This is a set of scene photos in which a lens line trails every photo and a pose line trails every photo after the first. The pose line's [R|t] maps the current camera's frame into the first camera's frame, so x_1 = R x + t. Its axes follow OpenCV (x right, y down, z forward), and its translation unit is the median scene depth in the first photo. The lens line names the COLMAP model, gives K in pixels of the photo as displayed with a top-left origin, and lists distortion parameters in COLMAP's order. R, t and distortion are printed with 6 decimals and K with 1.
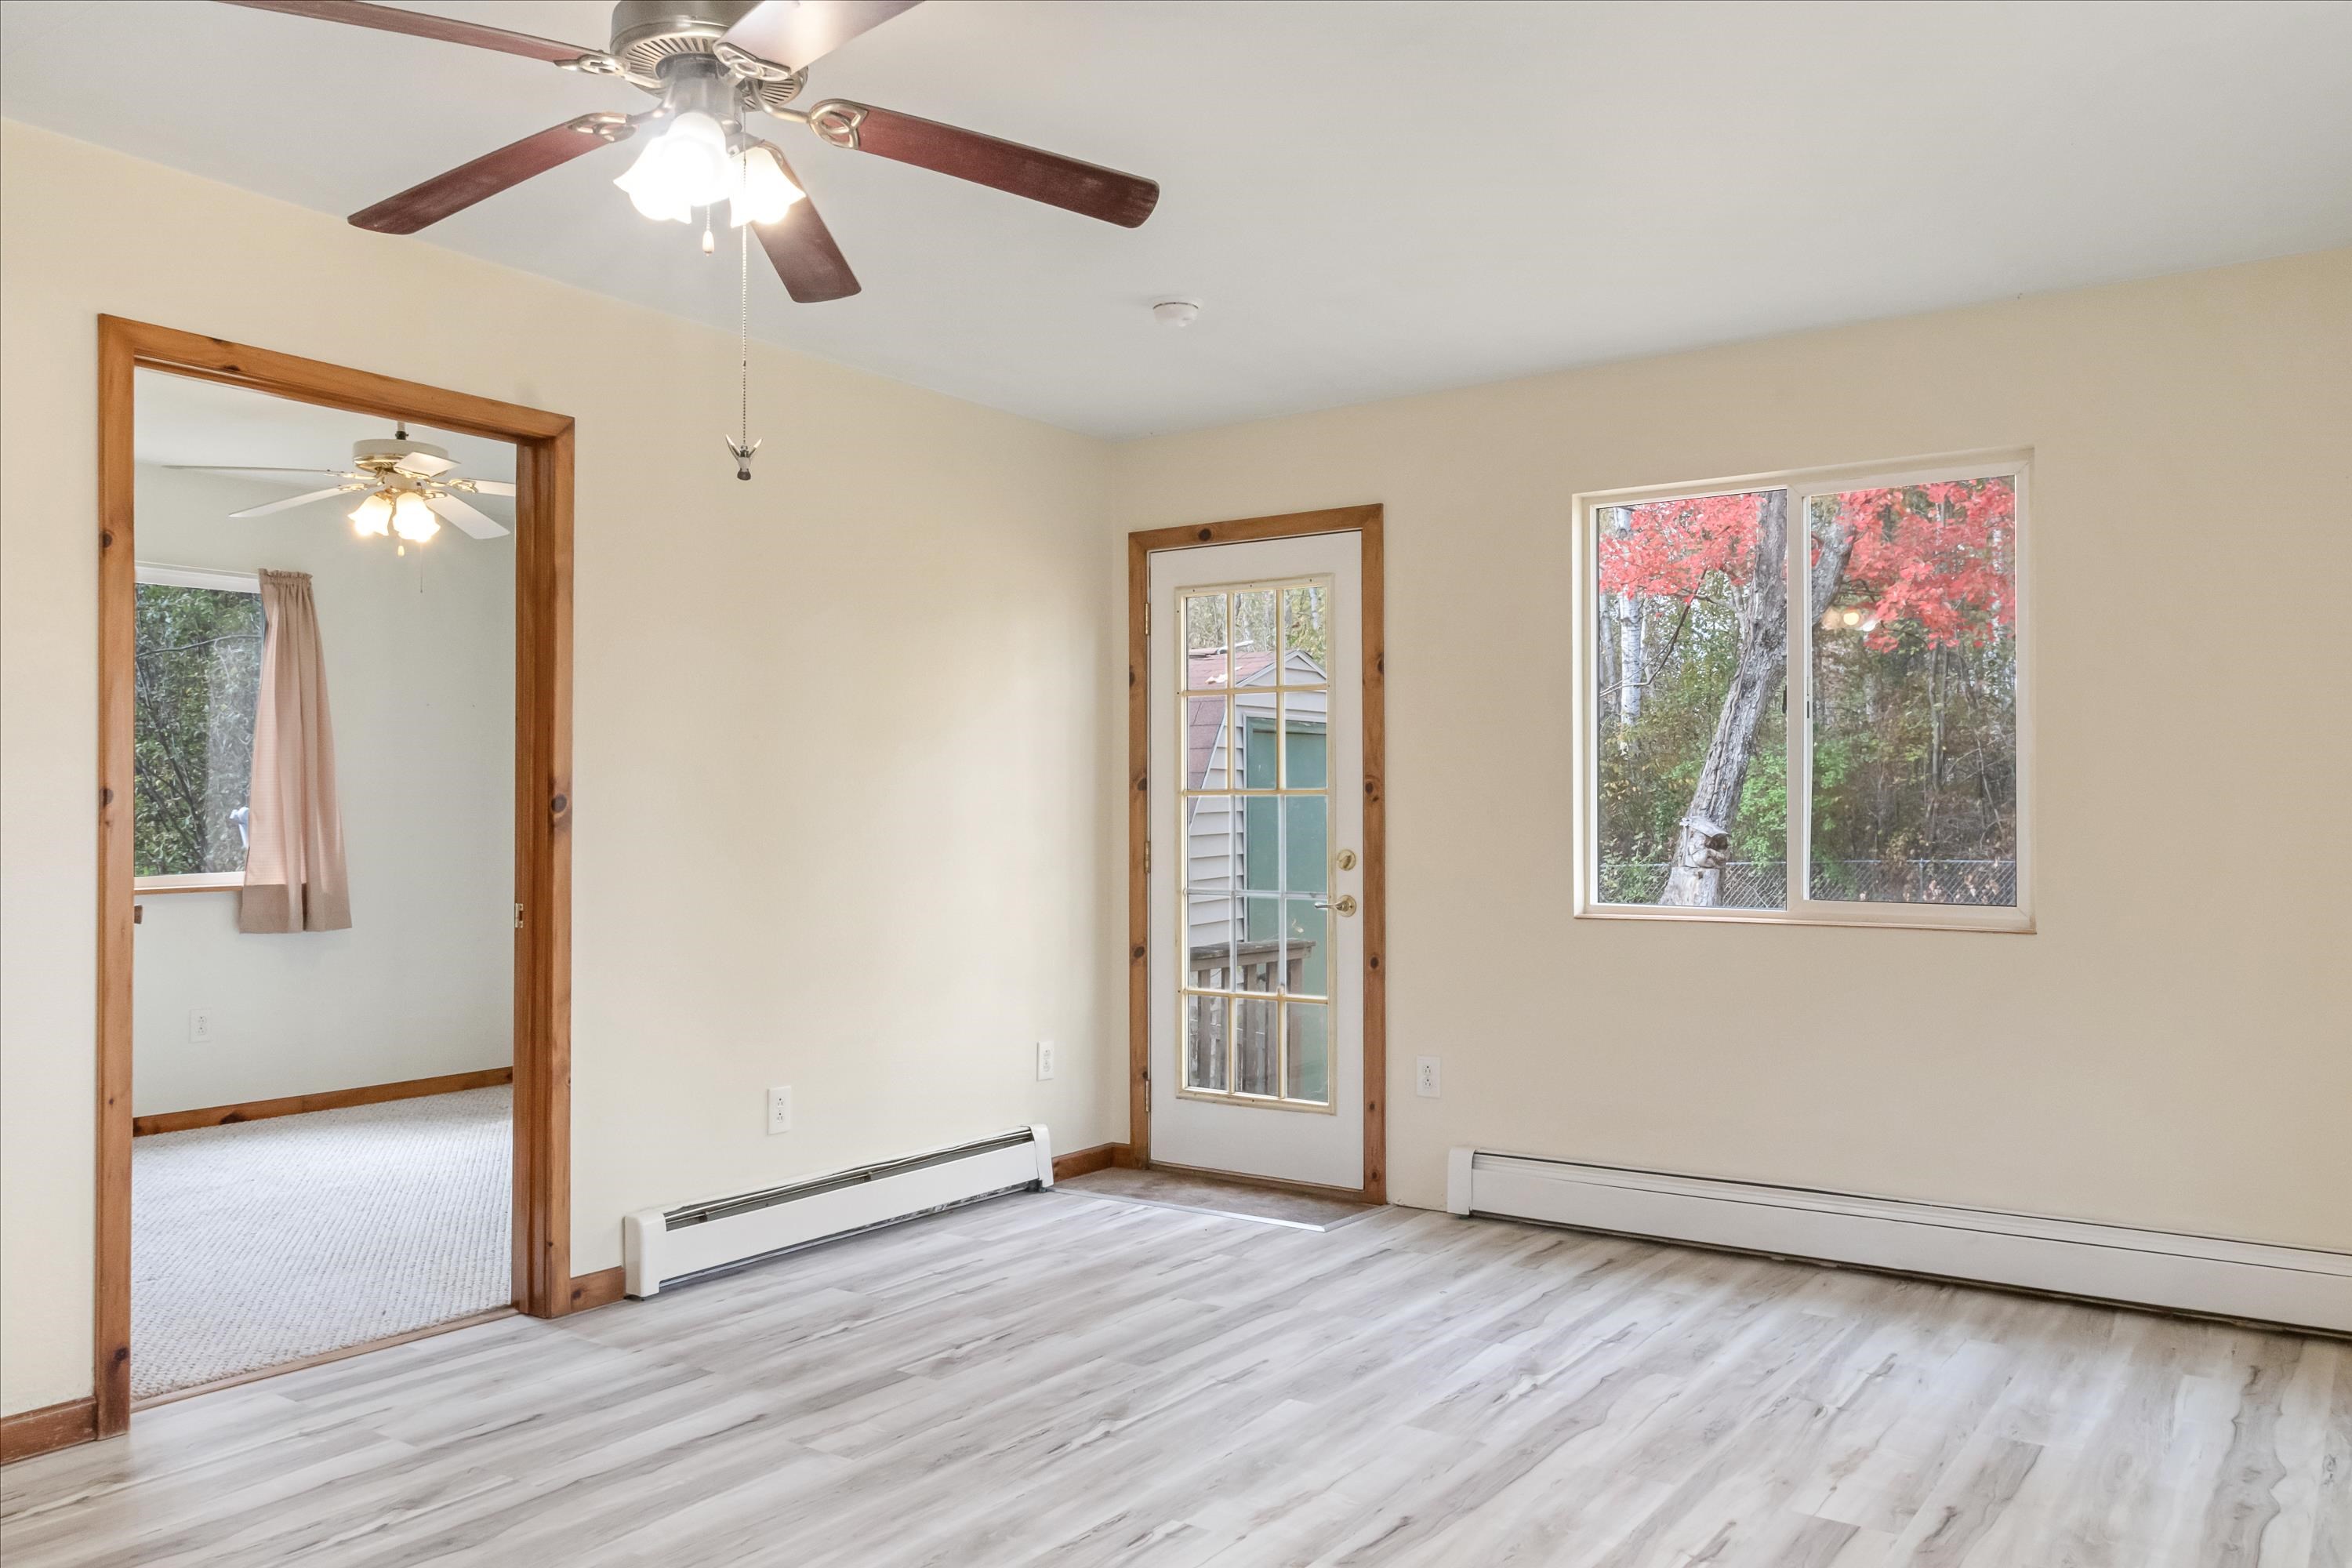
lens RADIAL K [[1774.6, 0, 1167.2], [0, 1774.6, 789.1], [0, 0, 1]] dist [0.003248, 0.001618]
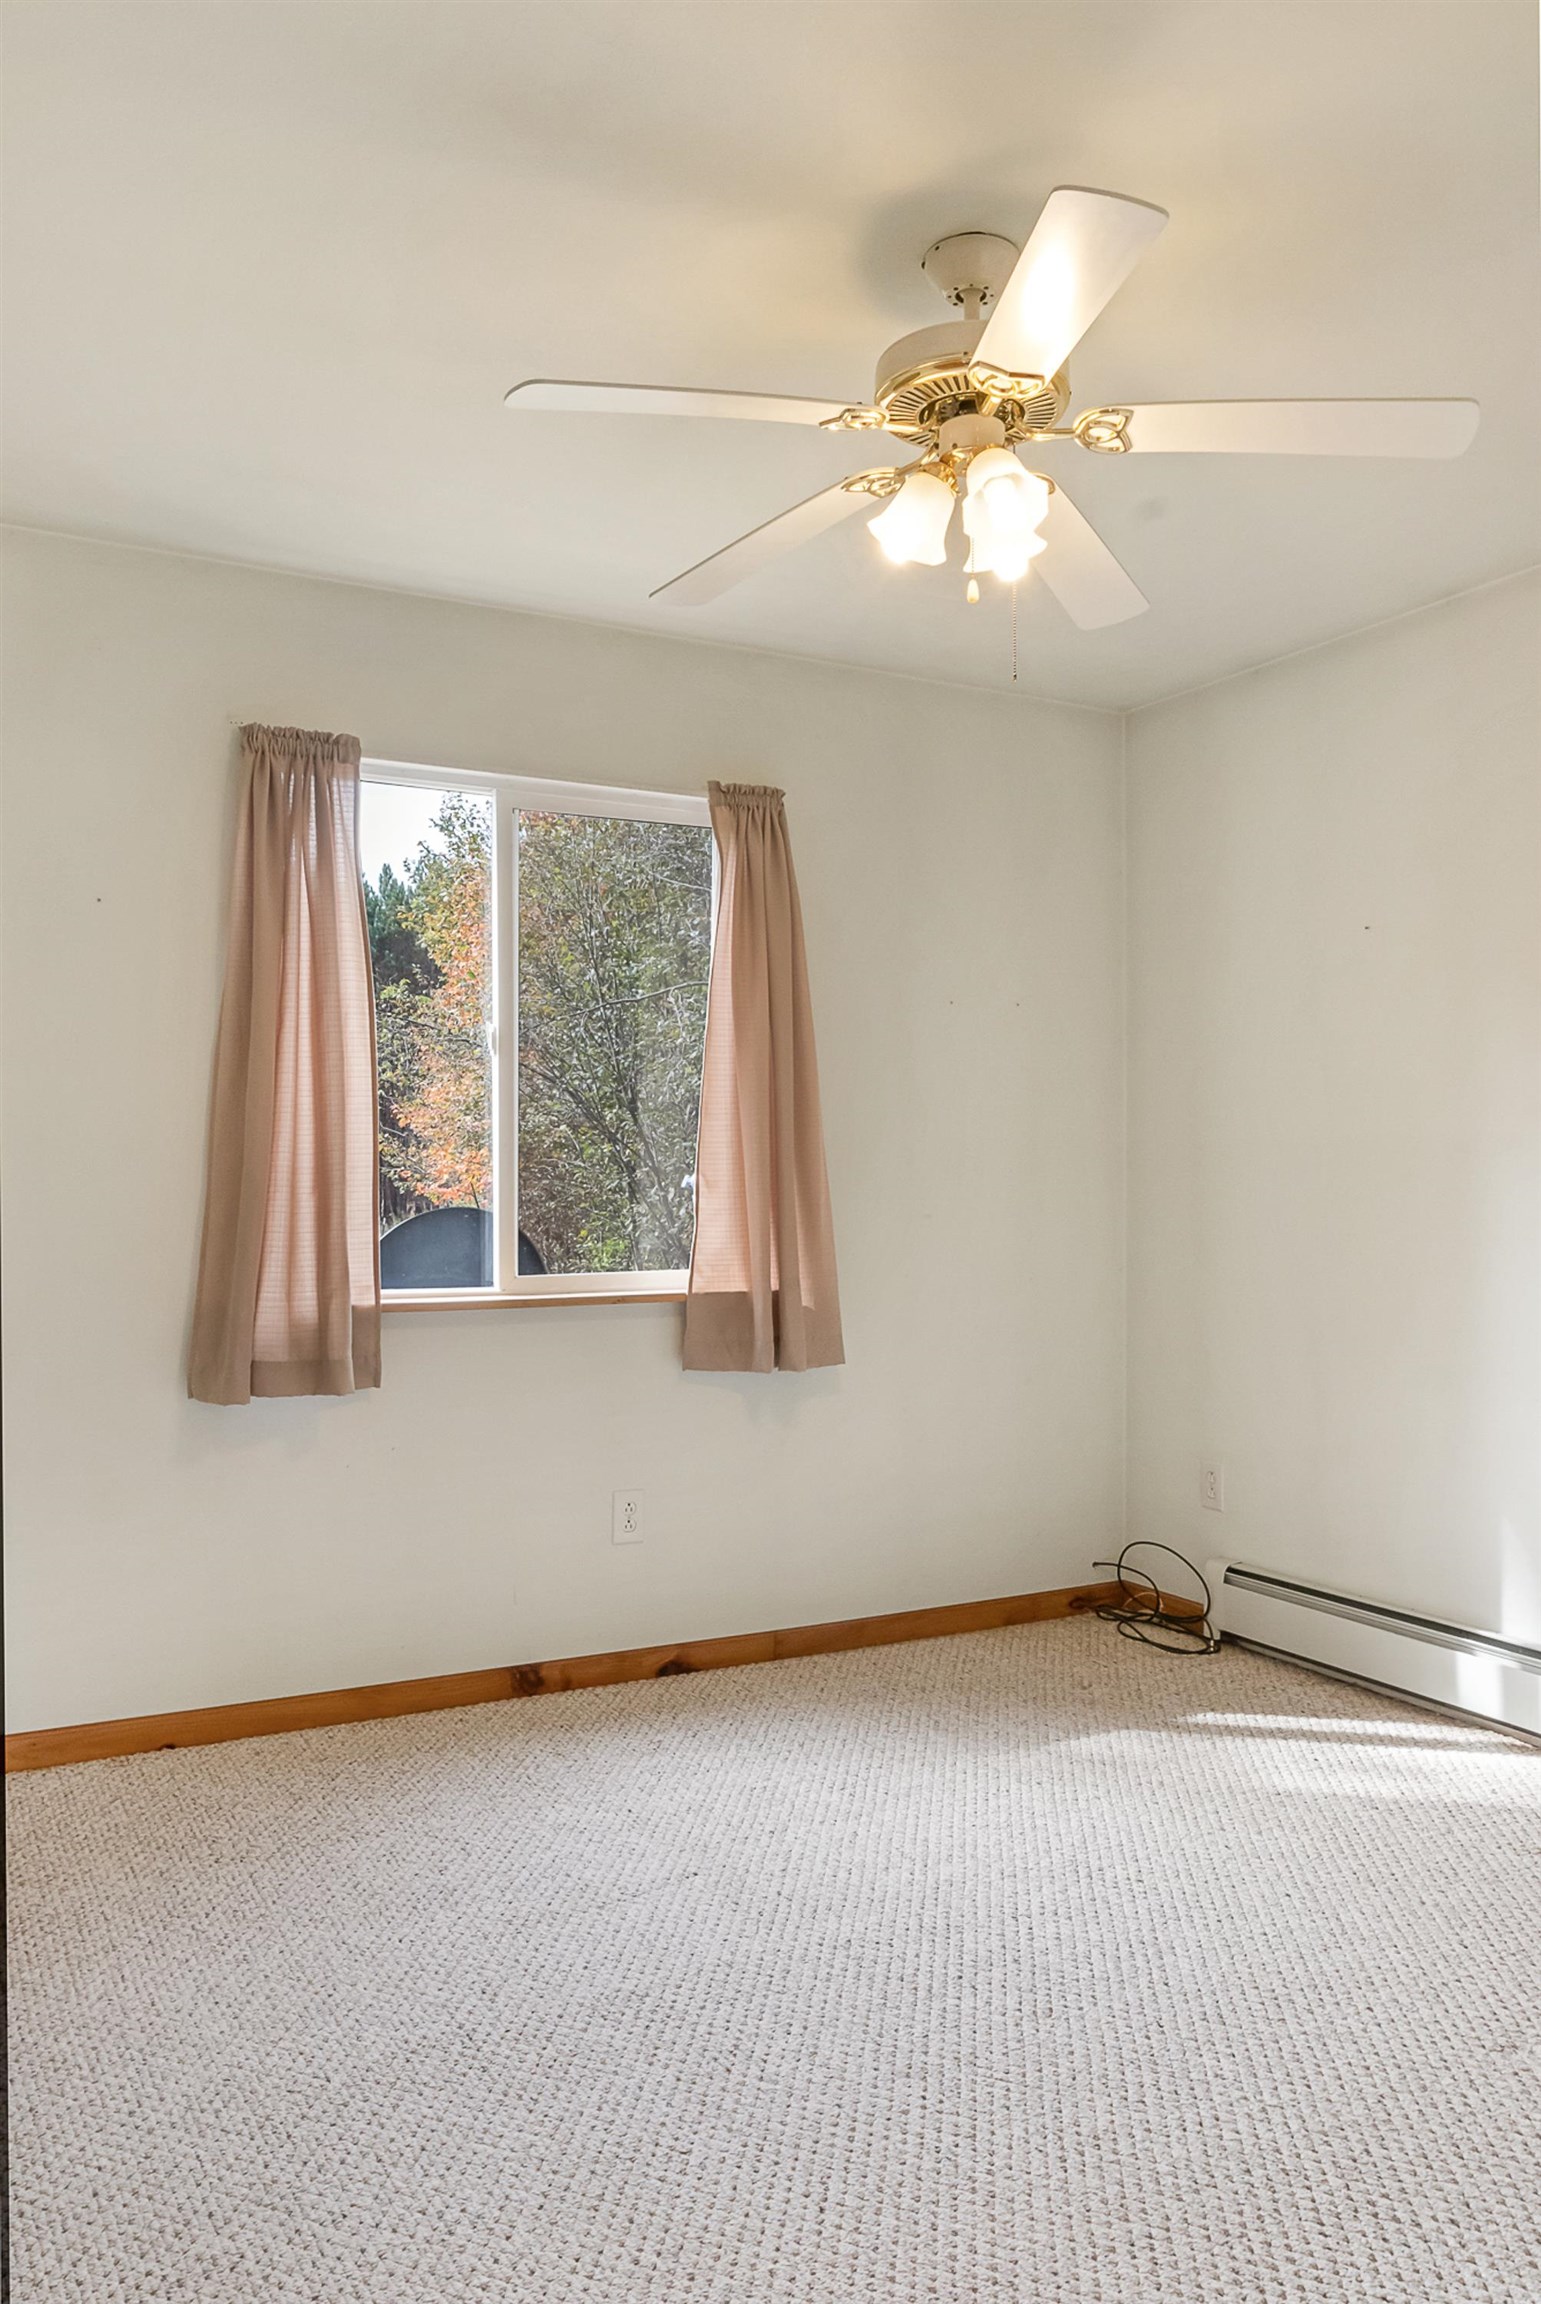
lens RADIAL K [[1738.4, 0, 769.4], [0, 1738.4, 1157.5], [0, 0, 1]] dist [0.003248, 0.001618]
pose [[0.900457, -0.005951, -0.434904, -0.228412], [0.004157, 0.999978, -0.005075, 0.009996], [0.434925, 0.002762, 0.900463, 0.462004]]
